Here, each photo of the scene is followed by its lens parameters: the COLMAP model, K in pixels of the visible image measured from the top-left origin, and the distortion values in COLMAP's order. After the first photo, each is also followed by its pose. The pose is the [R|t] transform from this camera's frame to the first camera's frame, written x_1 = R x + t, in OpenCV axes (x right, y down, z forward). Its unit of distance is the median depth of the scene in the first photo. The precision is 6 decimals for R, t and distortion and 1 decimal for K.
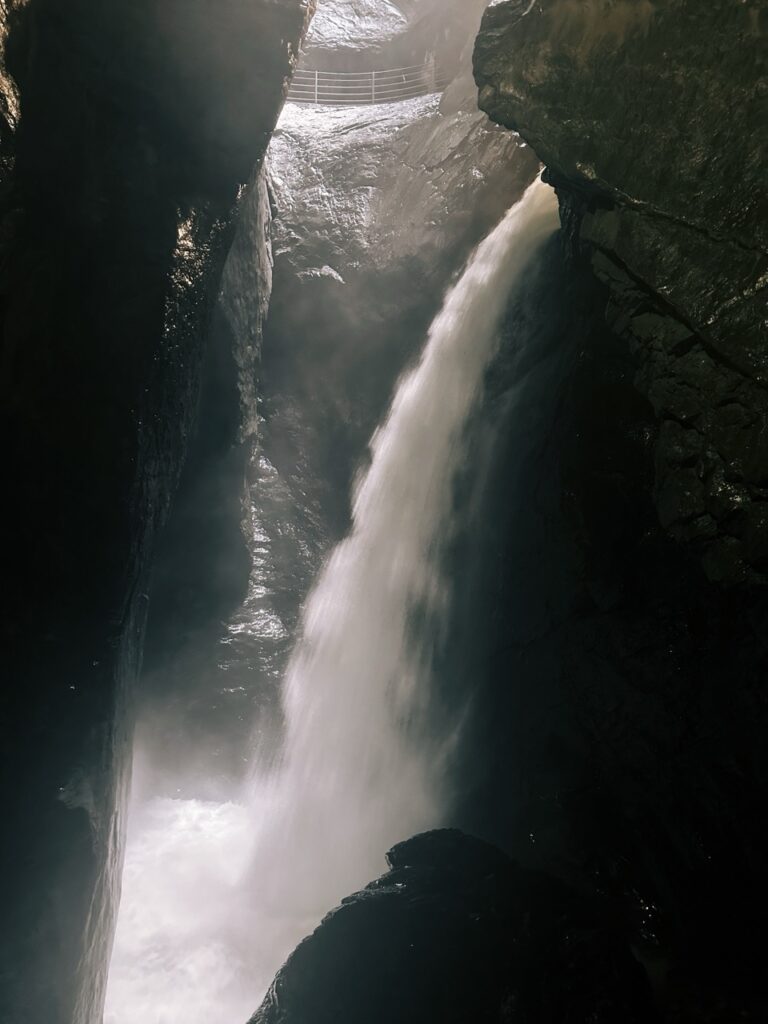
lens RADIAL K [[714.3, 0, 384.0], [0, 714.3, 513.1], [0, 0, 1]] dist [0.027544, -0.030821]
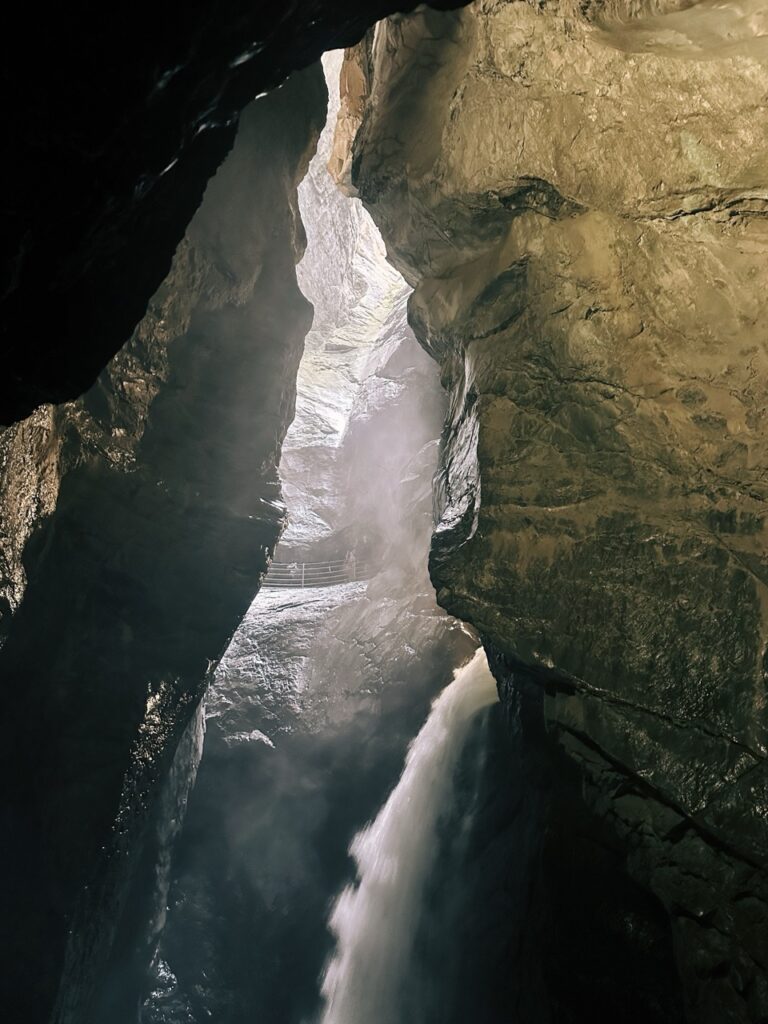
lens RADIAL K [[714.3, 0, 385.4], [0, 714.3, 513.1], [0, 0, 1]] dist [0.027544, -0.030821]
pose [[0.989528, 0.050219, 0.135320, -0.114685], [0.037001, 0.817937, -0.574116, -0.032507], [-0.139515, 0.573111, 0.807514, 0.006233]]
